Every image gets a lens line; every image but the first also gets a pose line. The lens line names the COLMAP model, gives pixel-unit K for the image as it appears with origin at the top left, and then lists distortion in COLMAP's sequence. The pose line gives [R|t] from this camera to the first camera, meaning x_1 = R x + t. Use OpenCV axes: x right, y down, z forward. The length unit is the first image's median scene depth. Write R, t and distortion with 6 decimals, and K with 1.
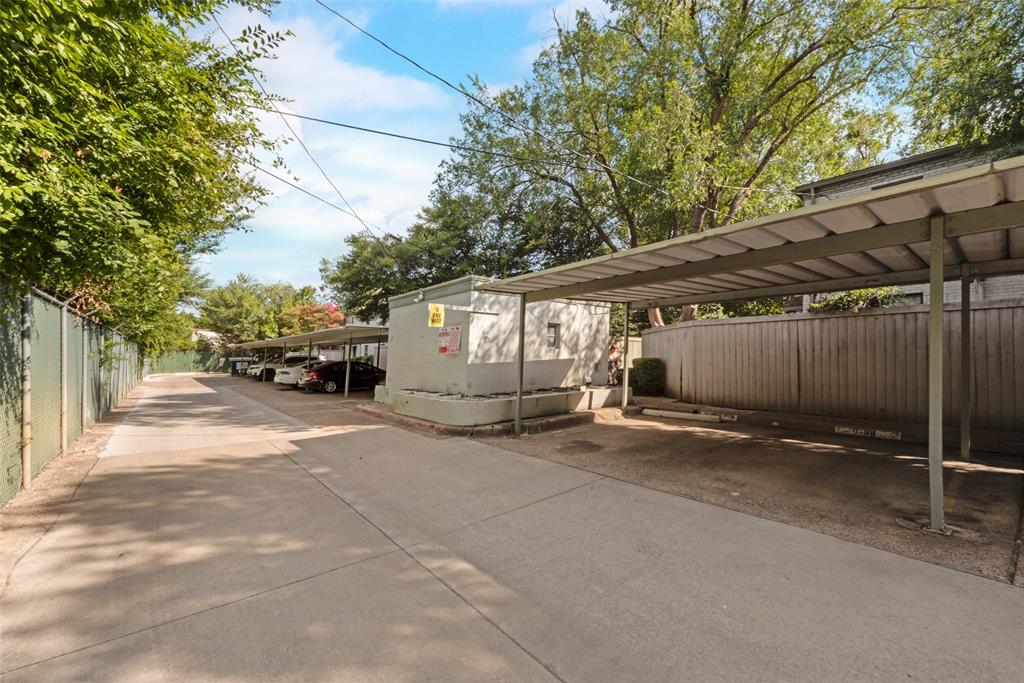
lens RADIAL K [[400.9, 0, 520.4], [0, 400.9, 350.5], [0, 0, 1]] dist [0.000958, -0.000077]
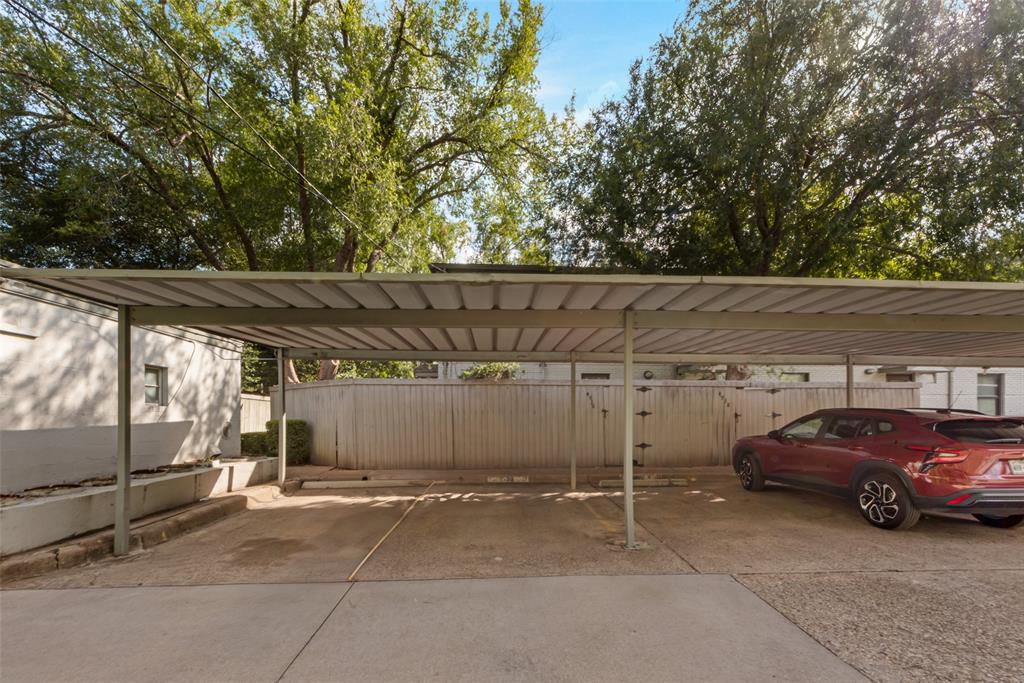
lens RADIAL K [[411.9, 0, 511.2], [0, 411.9, 435.1], [0, 0, 1]] dist [0.012742, -0.000083]
pose [[0.628419, -0.032060, 0.777214, -0.089232], [-0.009820, 0.998744, 0.049138, 0.004295], [-0.777813, -0.038512, 0.627315, 0.156284]]
